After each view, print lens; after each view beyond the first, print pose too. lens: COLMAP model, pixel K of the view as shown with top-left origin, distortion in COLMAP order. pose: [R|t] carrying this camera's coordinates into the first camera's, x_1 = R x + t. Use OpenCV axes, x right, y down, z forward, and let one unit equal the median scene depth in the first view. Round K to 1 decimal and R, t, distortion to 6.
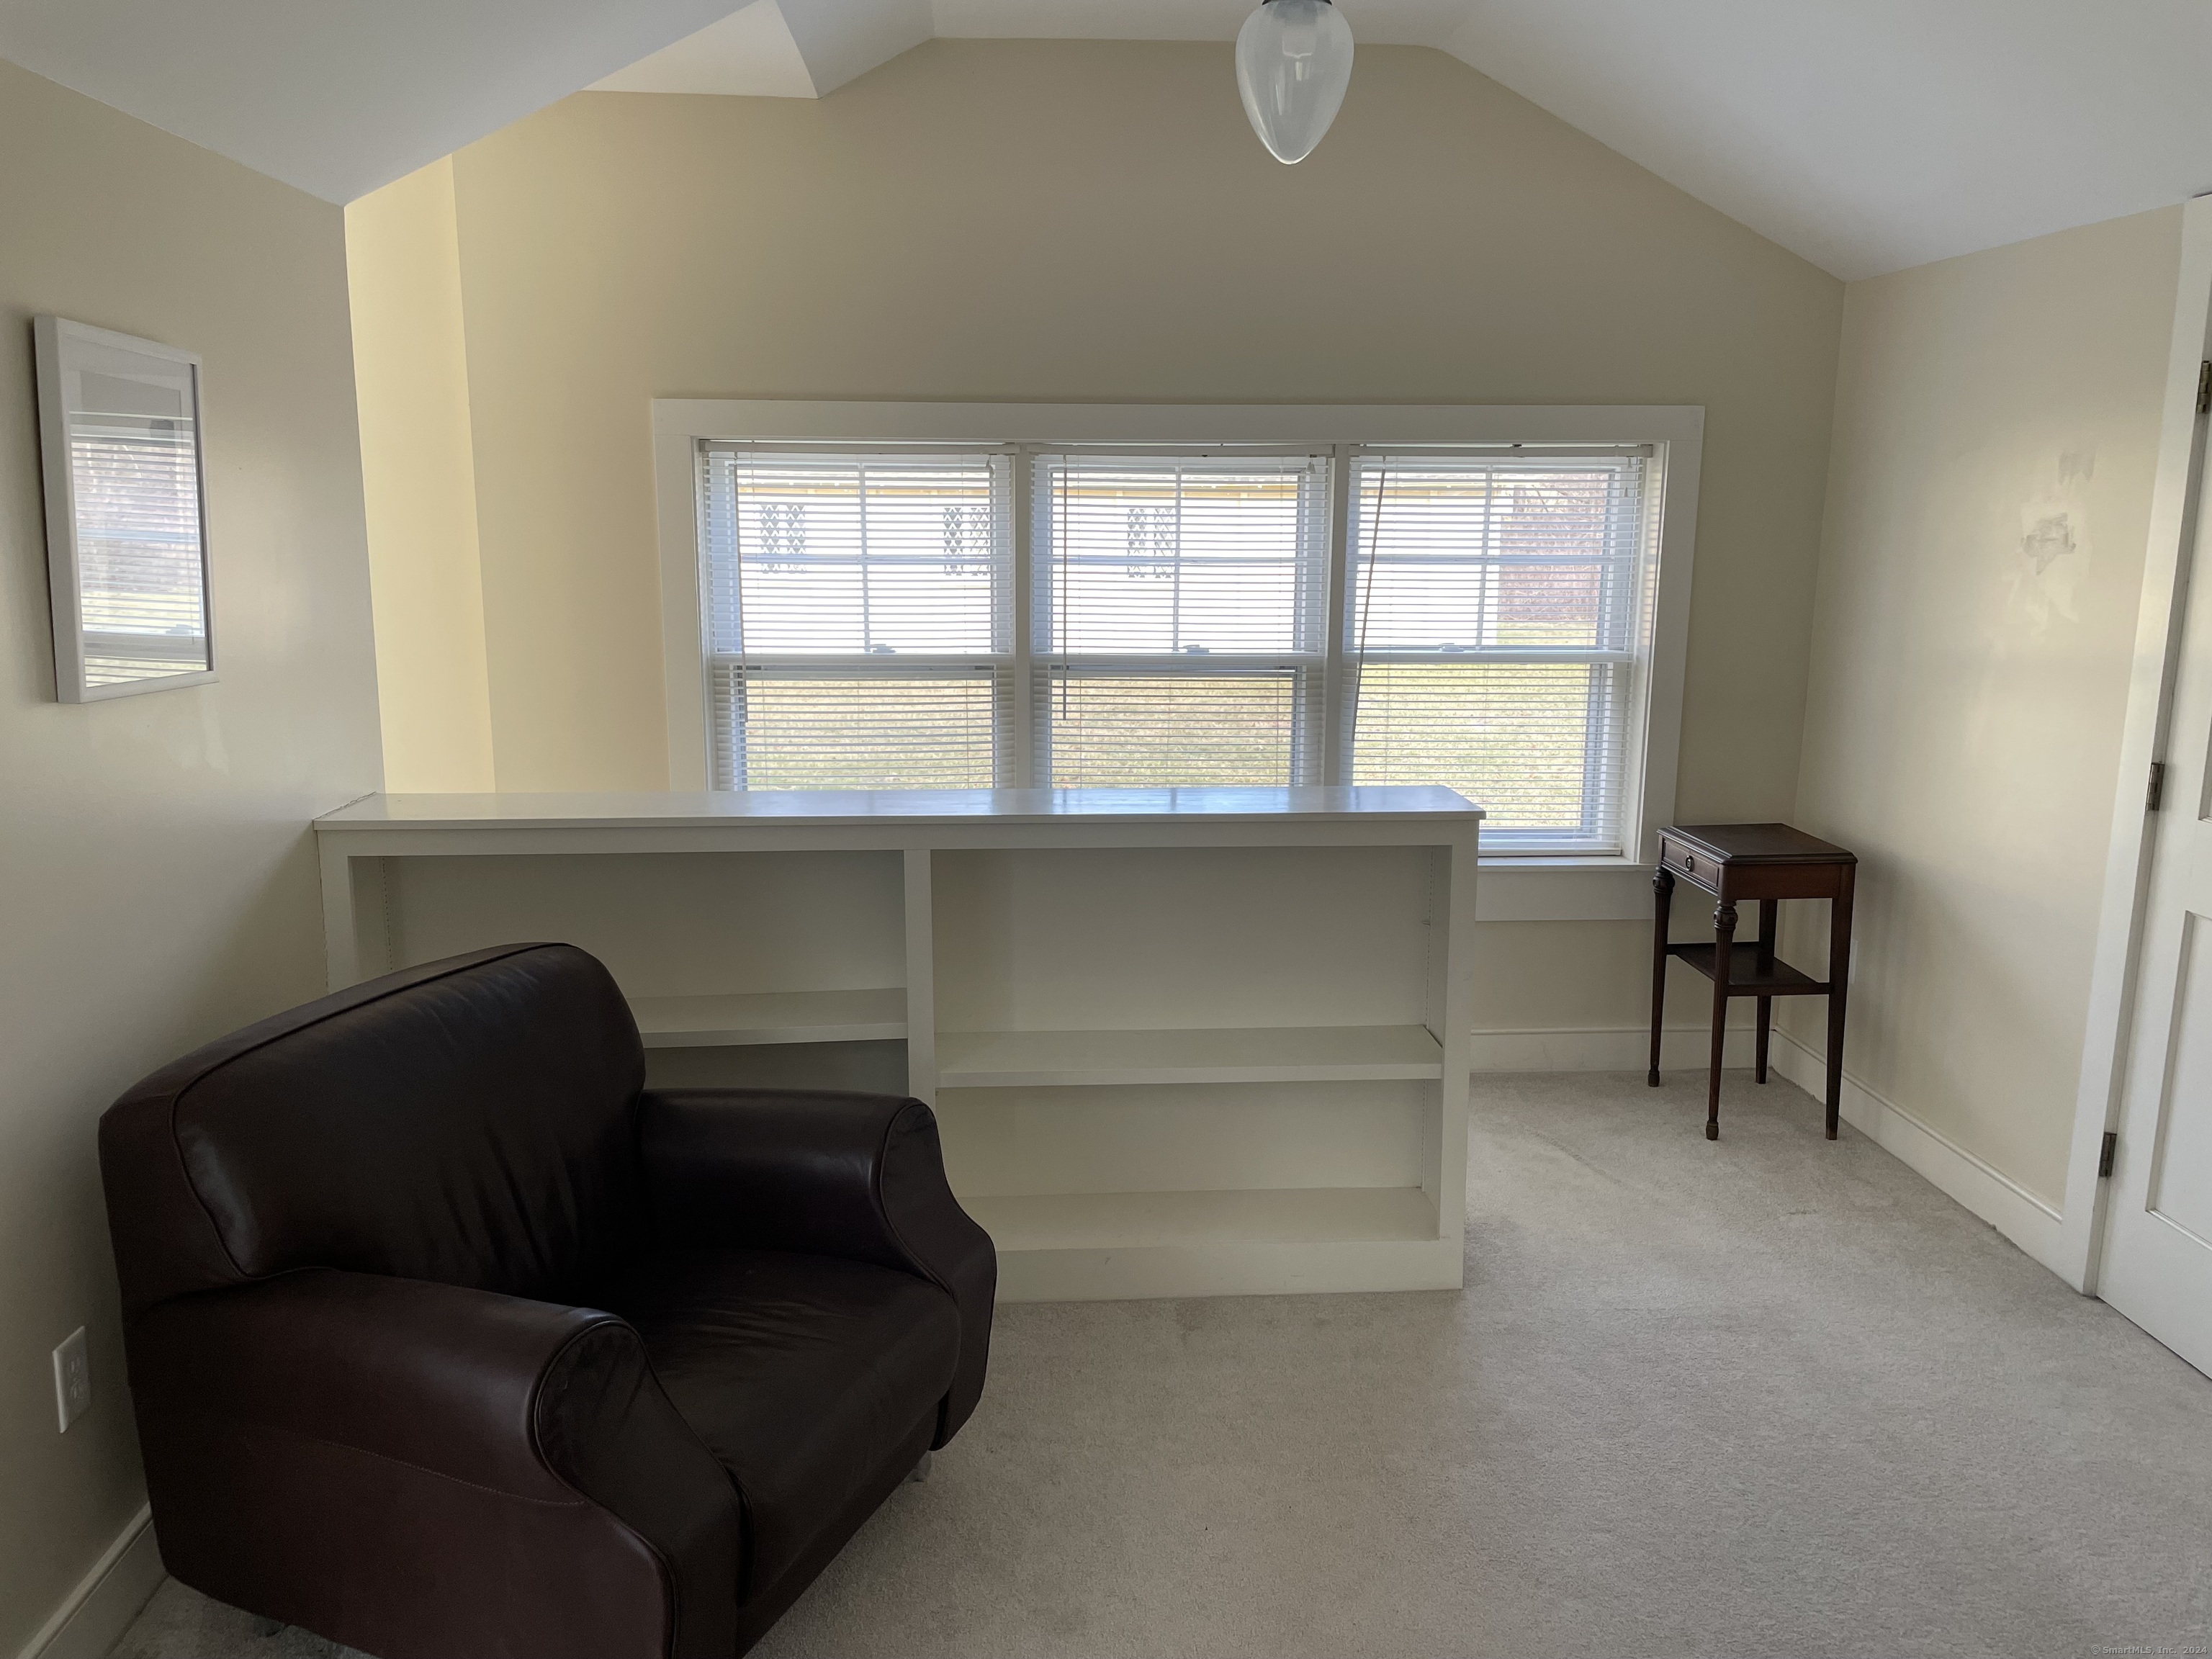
lens RADIAL K [[1668.9, 0, 1097.2], [0, 1668.9, 798.7], [0, 0, 1]] dist [0.078739, -0.095959]
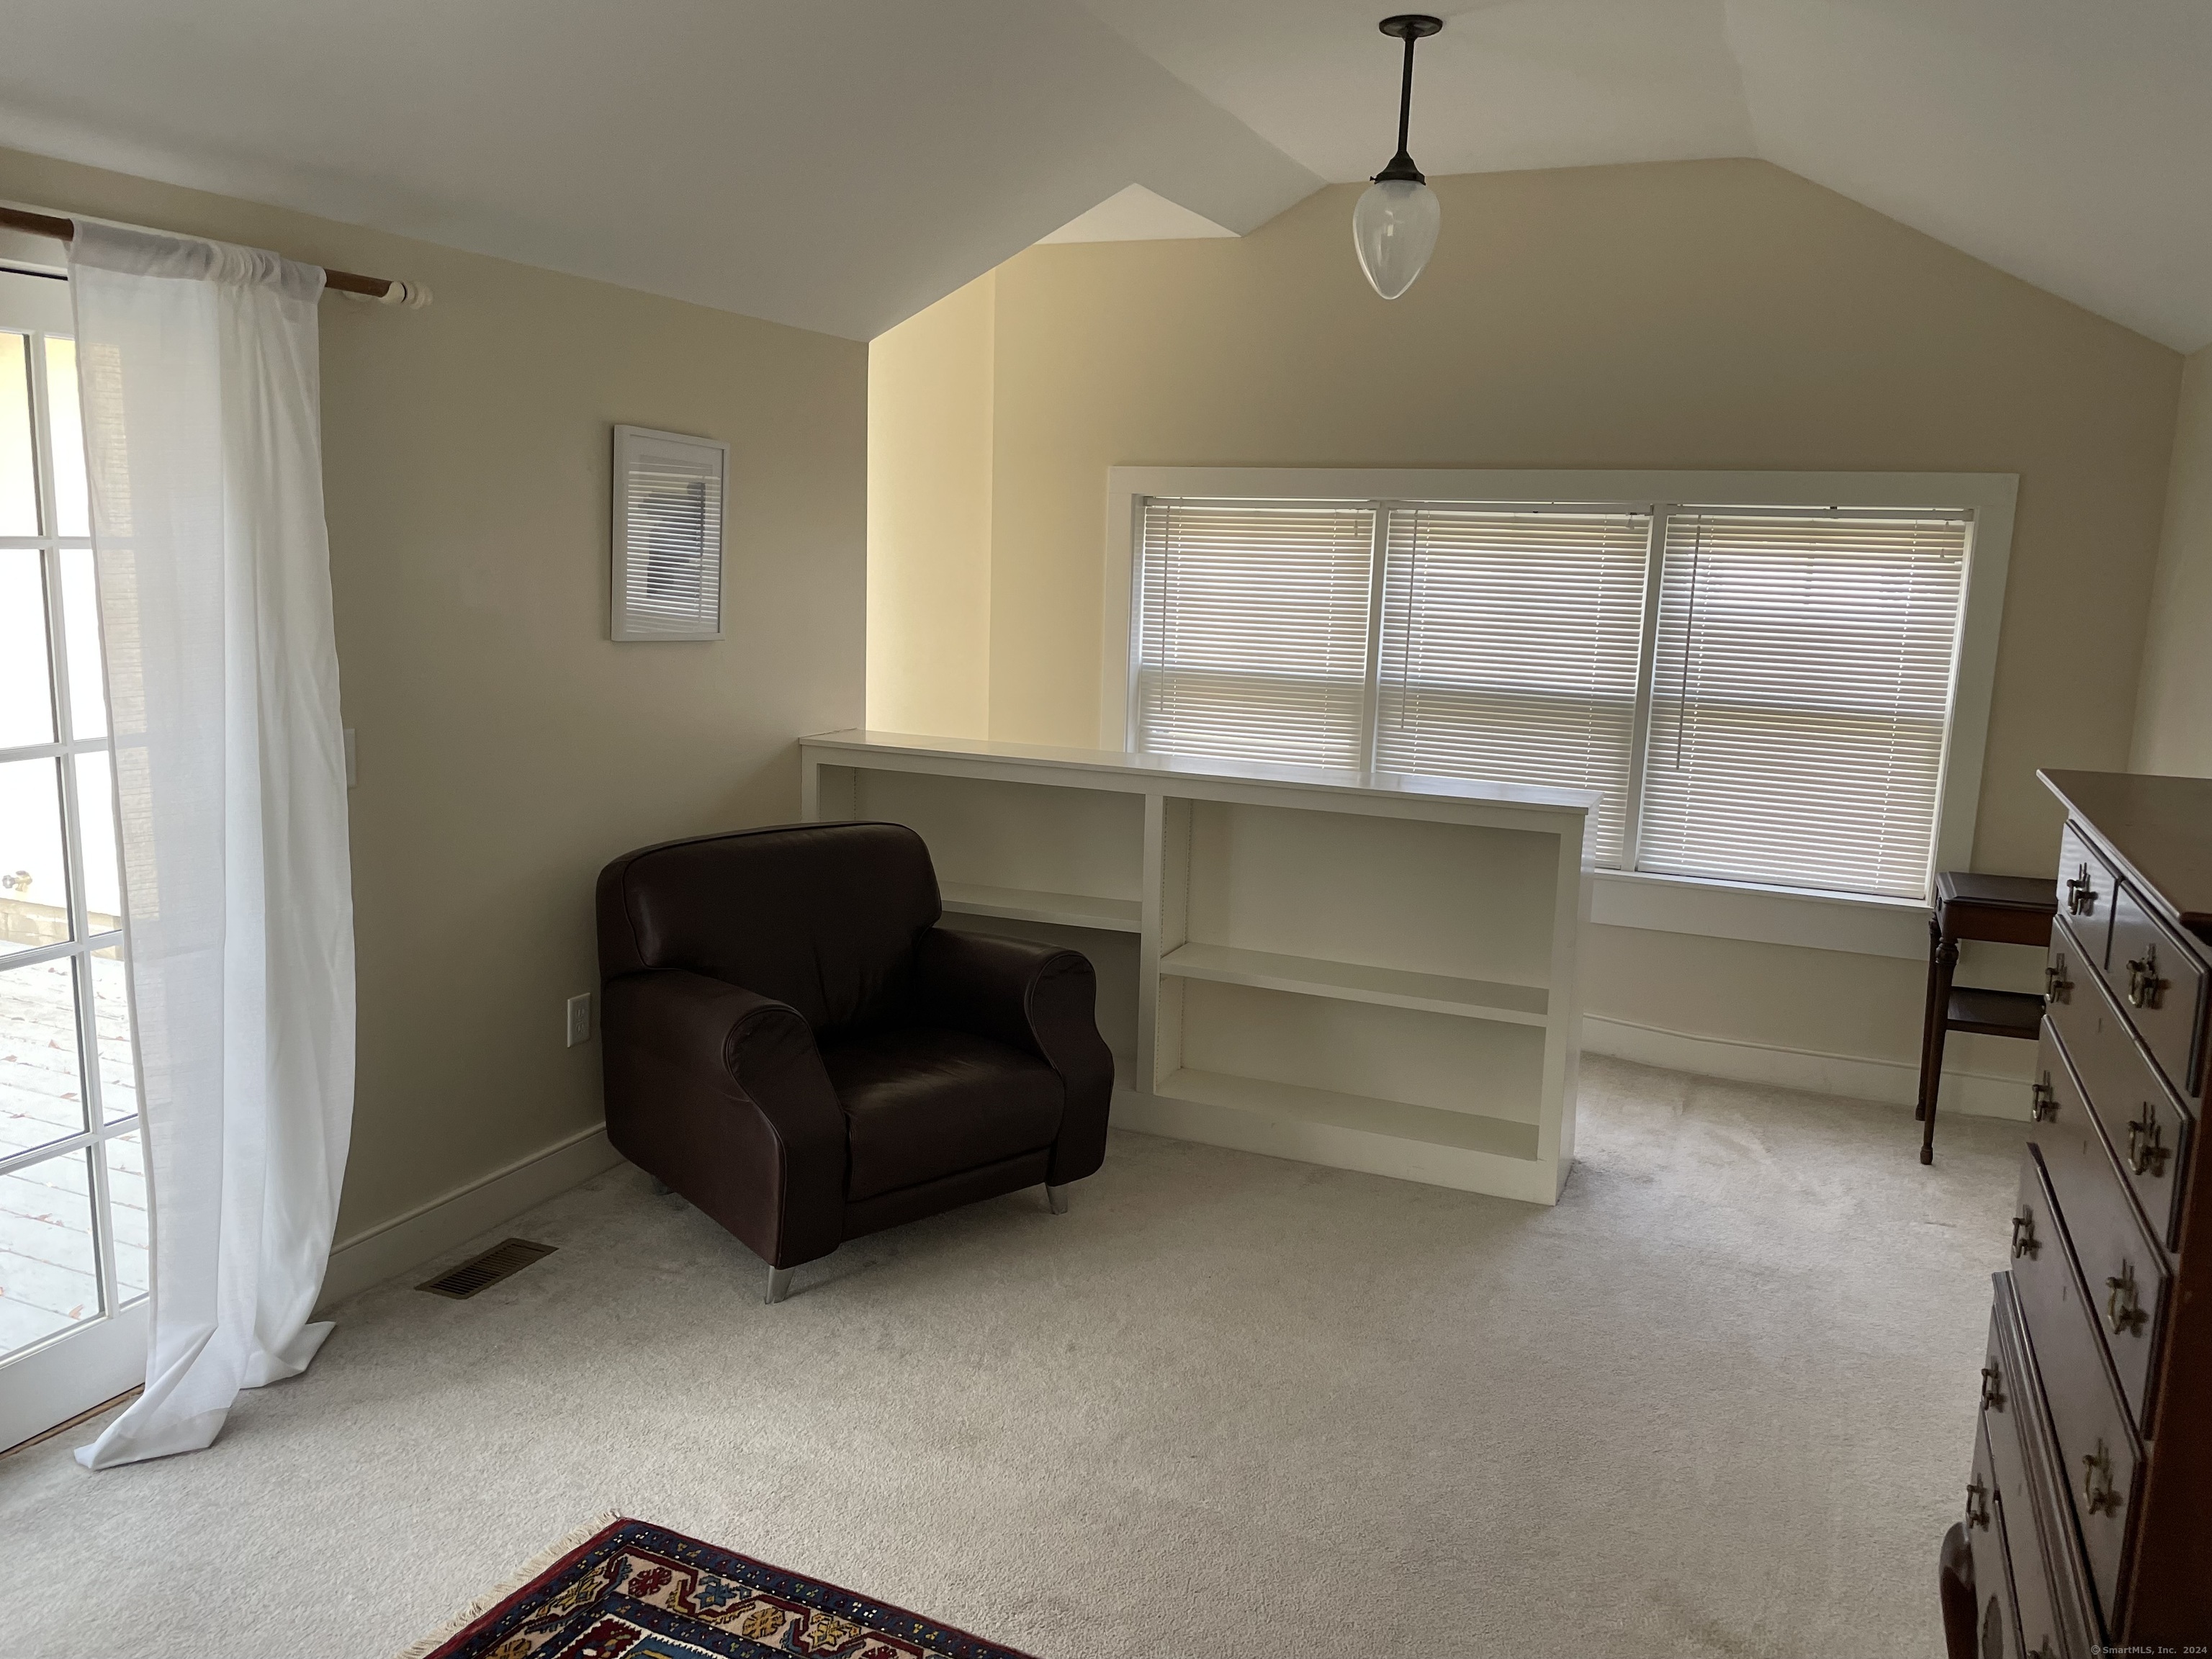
lens RADIAL K [[1668.9, 0, 1114.5], [0, 1668.9, 819.2], [0, 0, 1]] dist [0.078739, -0.095959]
pose [[0.890314, 0.098191, -0.444635, 0.452695], [-0.106926, 0.994252, 0.005462, 0.044554], [0.442616, 0.042681, 0.895695, -0.232126]]
